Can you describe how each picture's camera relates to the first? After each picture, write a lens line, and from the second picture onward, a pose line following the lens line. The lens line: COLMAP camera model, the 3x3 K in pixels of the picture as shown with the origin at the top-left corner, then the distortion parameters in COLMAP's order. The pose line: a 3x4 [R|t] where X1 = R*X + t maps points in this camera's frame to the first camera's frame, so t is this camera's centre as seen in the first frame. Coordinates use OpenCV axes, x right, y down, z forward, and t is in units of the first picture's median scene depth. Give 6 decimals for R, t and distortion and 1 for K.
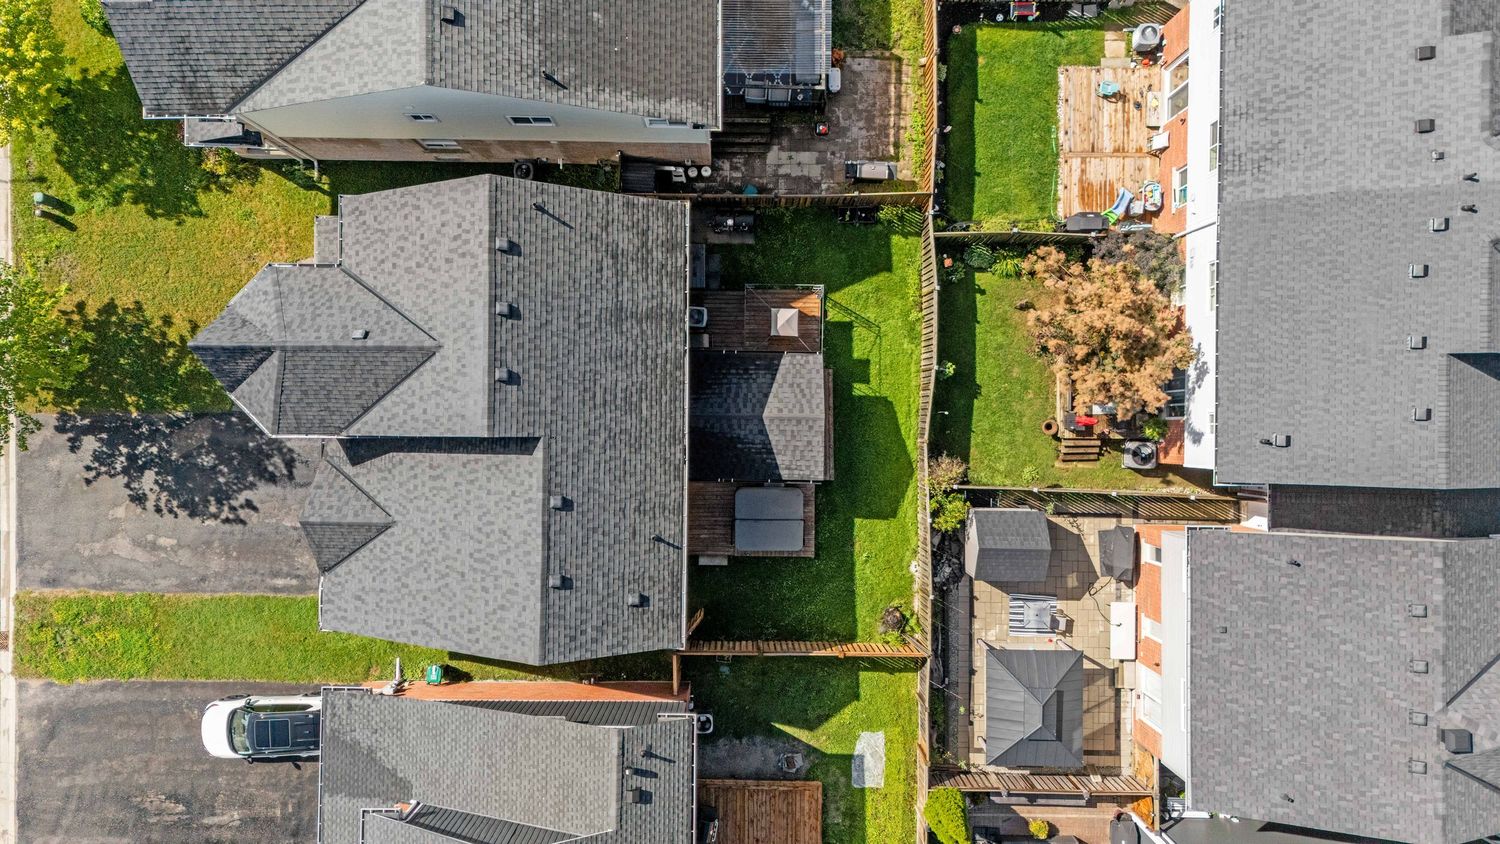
lens RADIAL K [[1101.6, 0, 754.8], [0, 1101.6, 418.2], [0, 0, 1]] dist [0.064113, -0.062269]
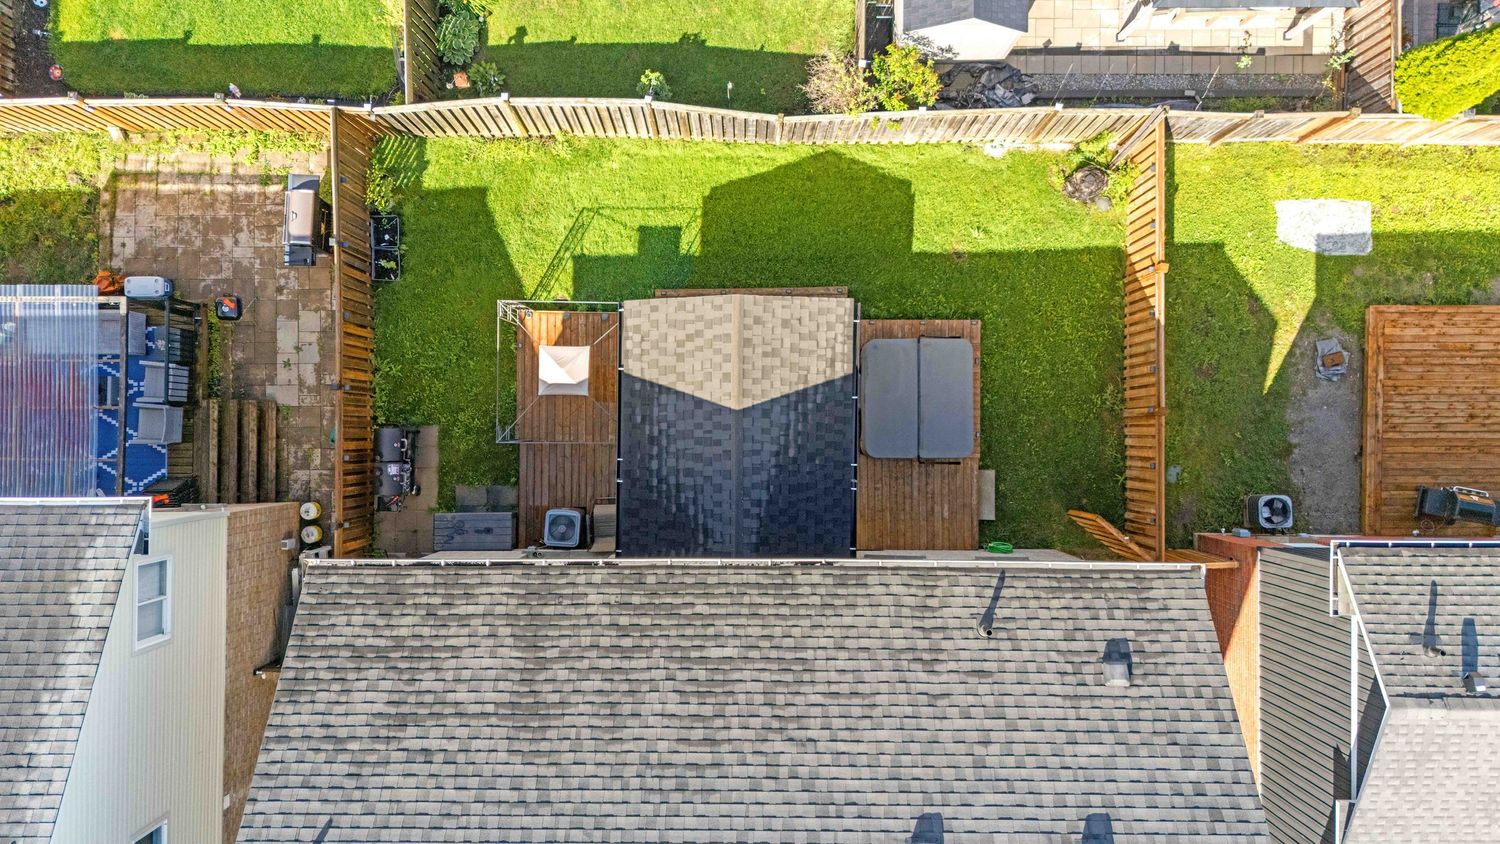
lens RADIAL K [[1101.6, 0, 751.8], [0, 1101.6, 417.1], [0, 0, 1]] dist [0.064113, -0.062269]
pose [[-0.004585, -0.999982, 0.003907, 0.001267], [0.999955, -0.004552, 0.008347, 0.000934], [-0.008329, 0.003945, 0.999958, 0.425876]]
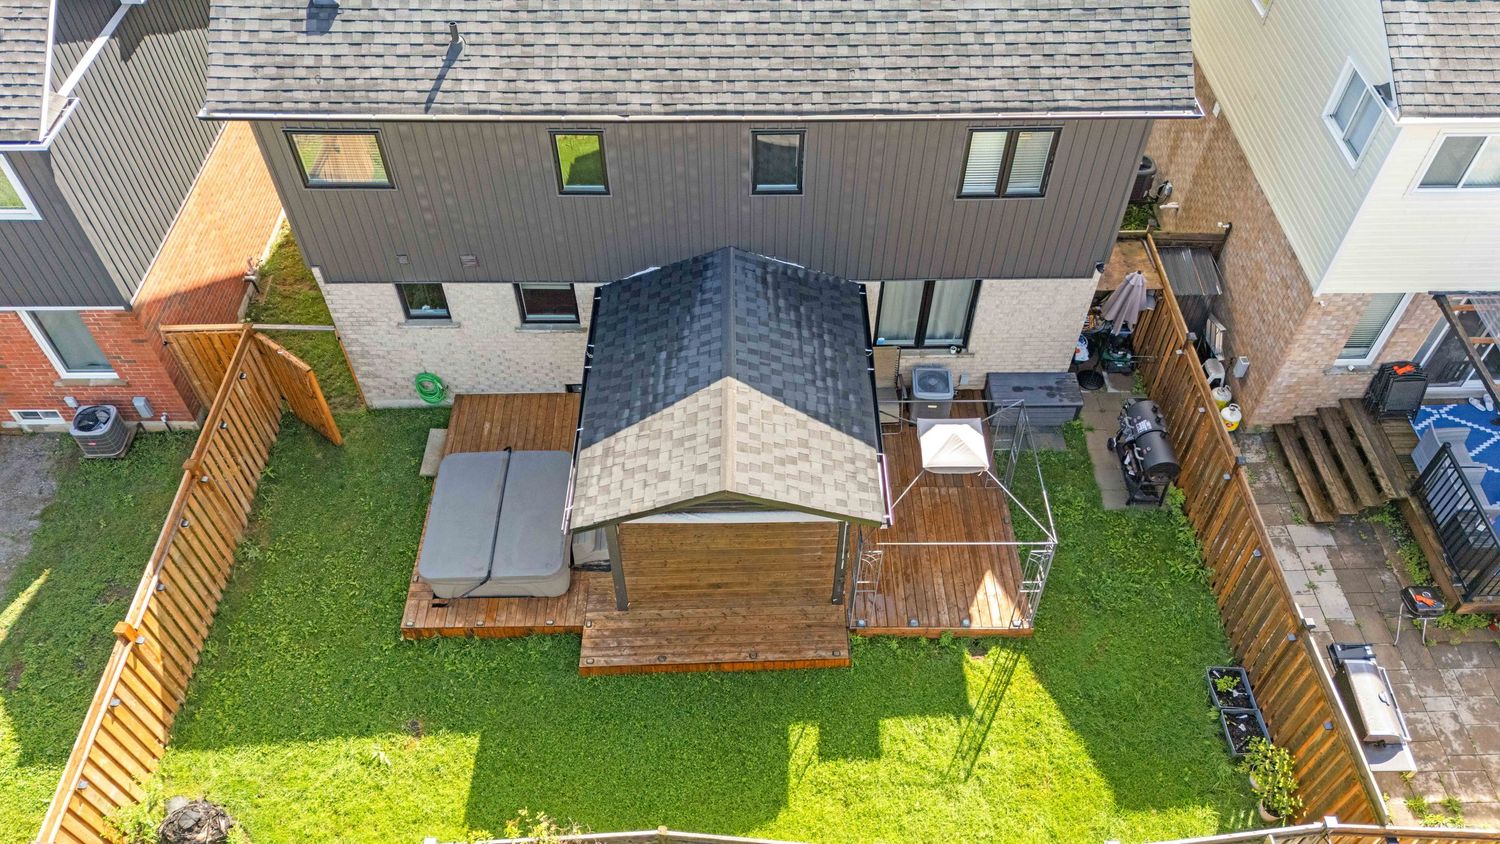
lens RADIAL K [[1101.6, 0, 753.3], [0, 1101.6, 425.0], [0, 0, 1]] dist [0.064113, -0.062269]
pose [[0.022034, 0.748790, -0.662441, 0.283095], [-0.999754, 0.018166, -0.012721, -0.005088], [0.002508, 0.662558, 0.749006, 0.636377]]
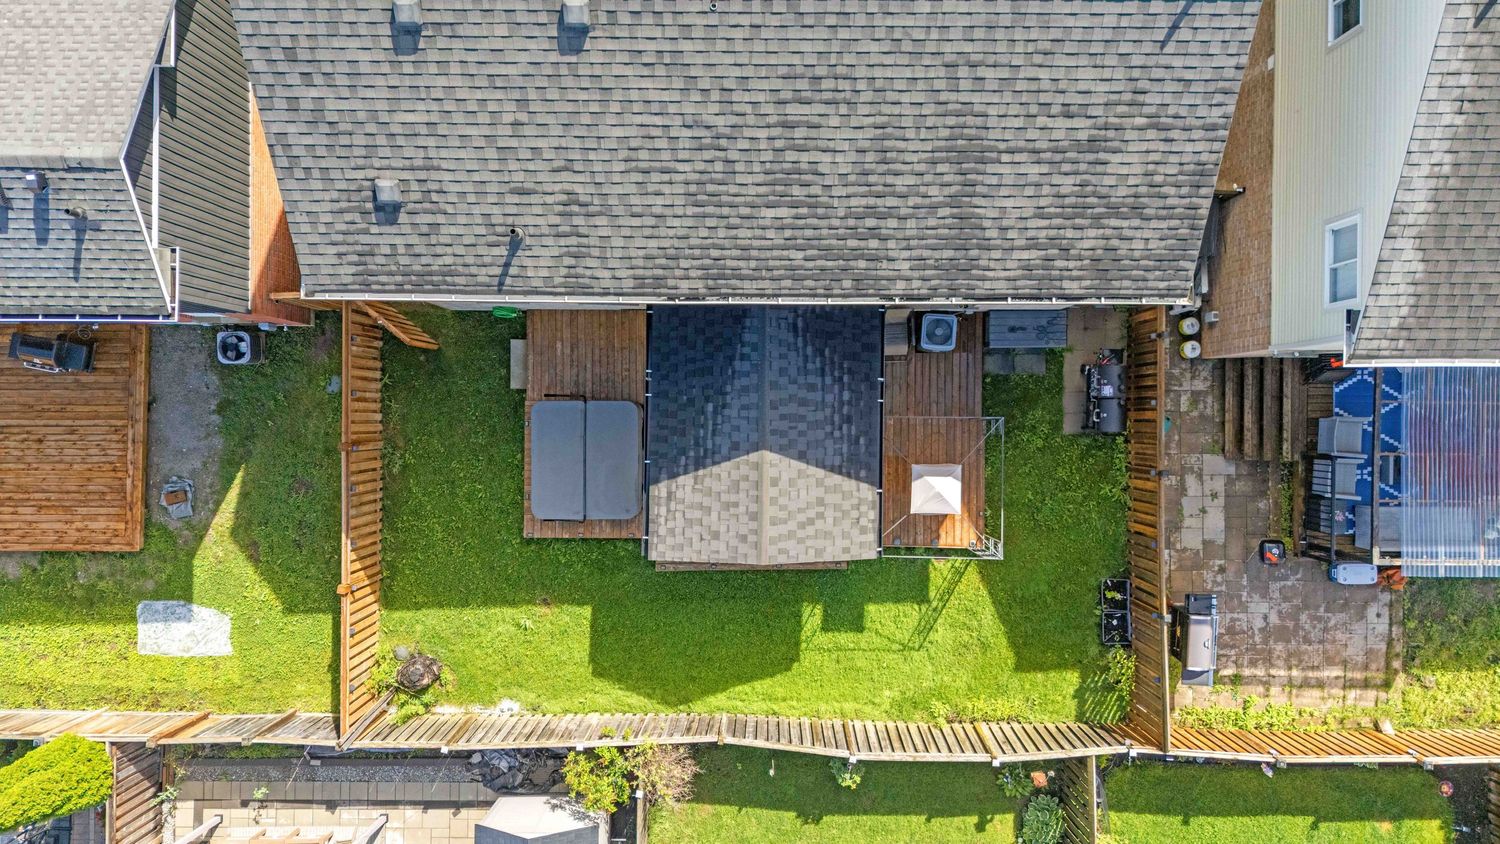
lens RADIAL K [[1101.6, 0, 752.4], [0, 1101.6, 423.8], [0, 0, 1]] dist [0.064113, -0.062269]
pose [[0.002434, 0.999978, -0.006209, -0.002314], [-0.999856, 0.002538, 0.016756, -0.004764], [0.016772, 0.006168, 0.999840, 0.421797]]
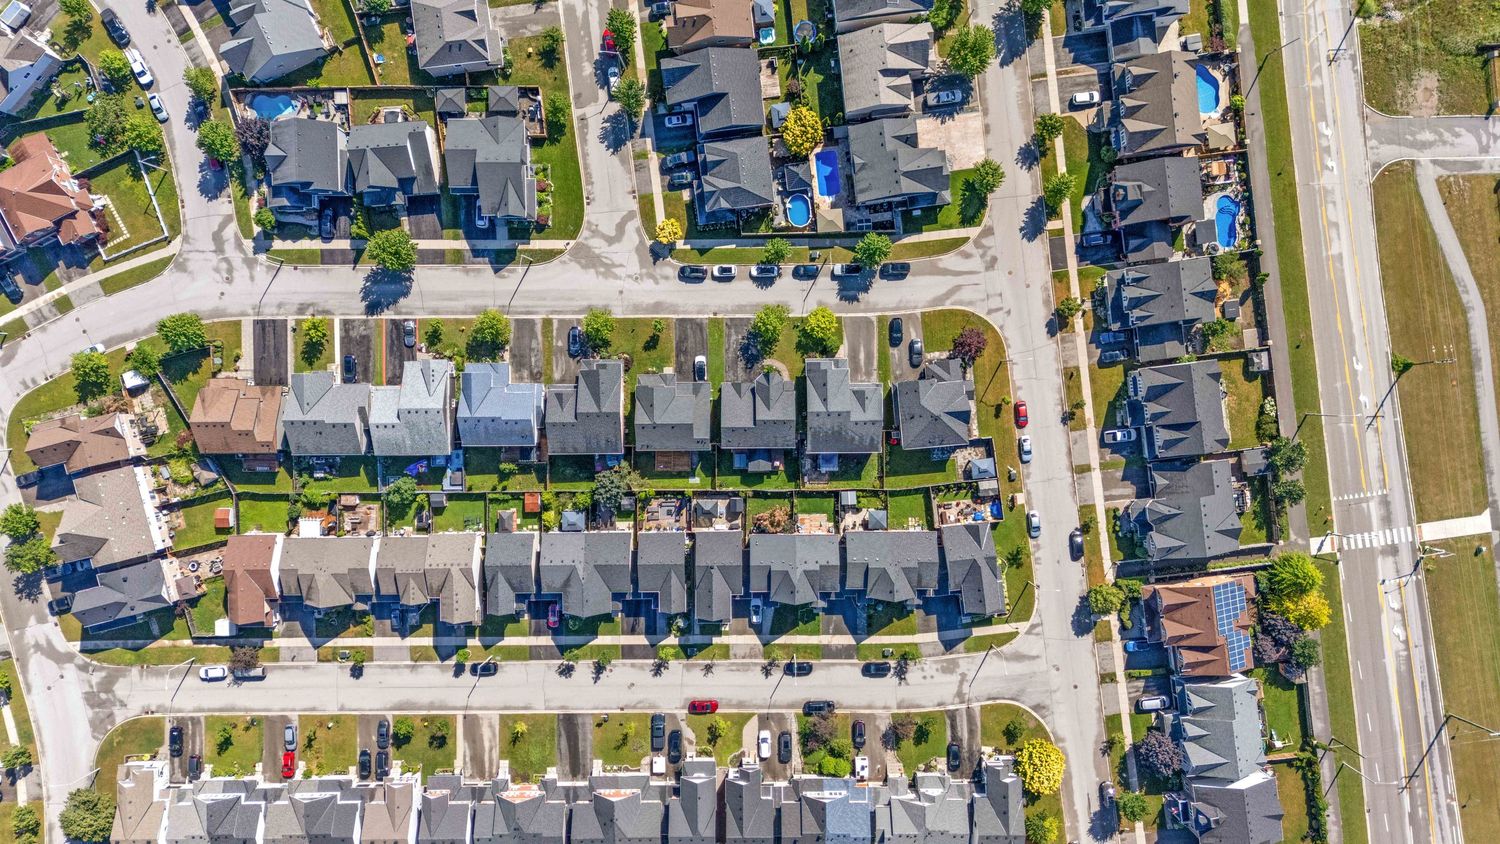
lens RADIAL K [[1101.6, 0, 749.9], [0, 1101.6, 412.6], [0, 0, 1]] dist [0.064113, -0.062269]
pose [[0.013726, 0.999891, 0.005358, -0.244832], [-0.999901, 0.013710, 0.003138, 0.026498], [0.003065, -0.005400, 0.999981, -4.306566]]
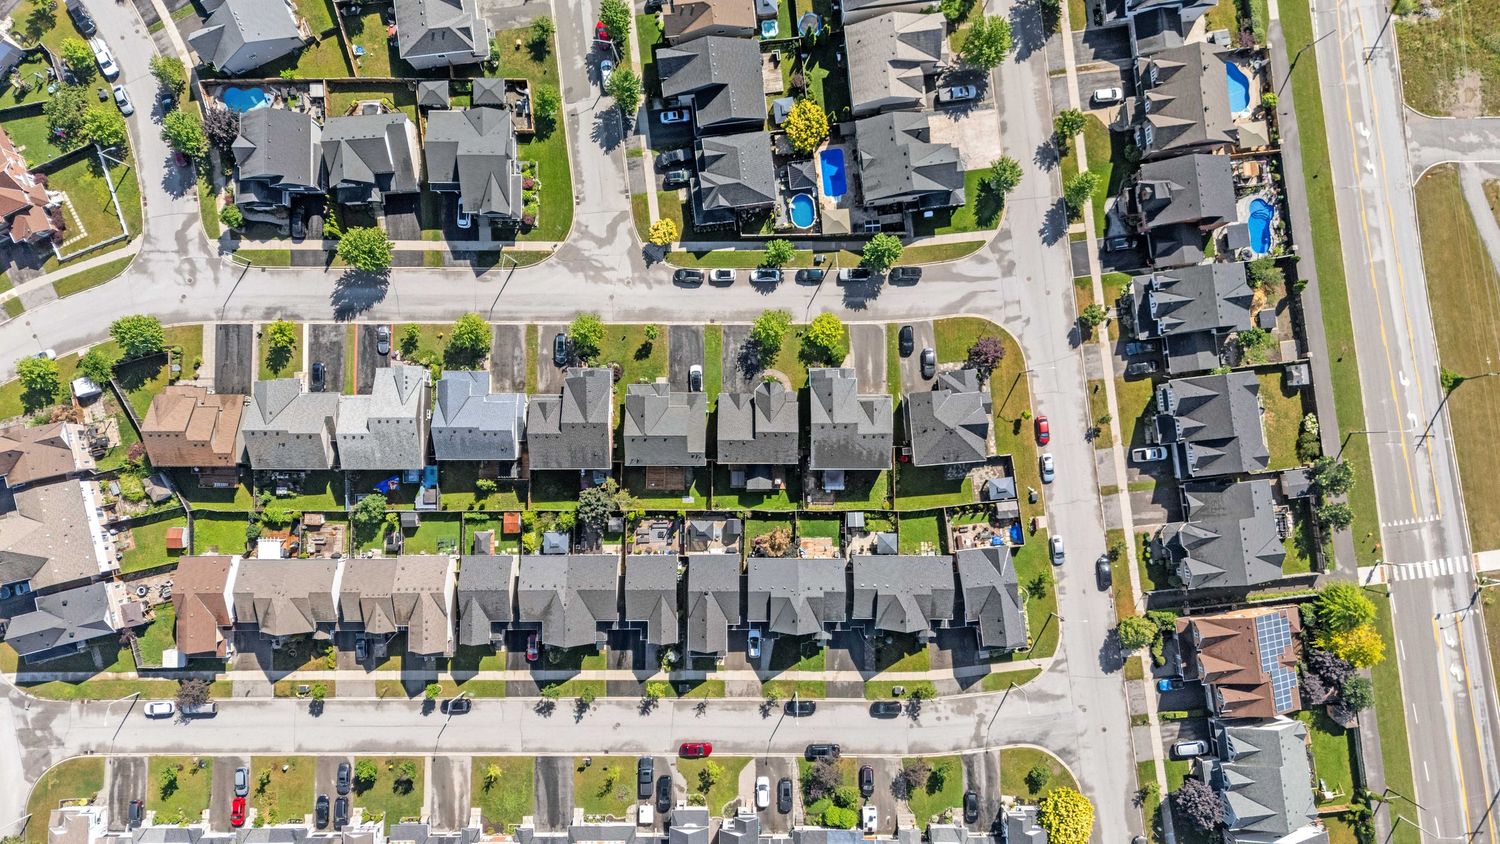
lens RADIAL K [[1101.6, 0, 751.5], [0, 1101.6, 413.7], [0, 0, 1]] dist [0.064113, -0.062269]
pose [[0.007313, 0.998682, -0.050808, -0.024544], [-0.999968, 0.007466, 0.002827, 0.017622], [0.003203, 0.050785, 0.998704, -3.911073]]
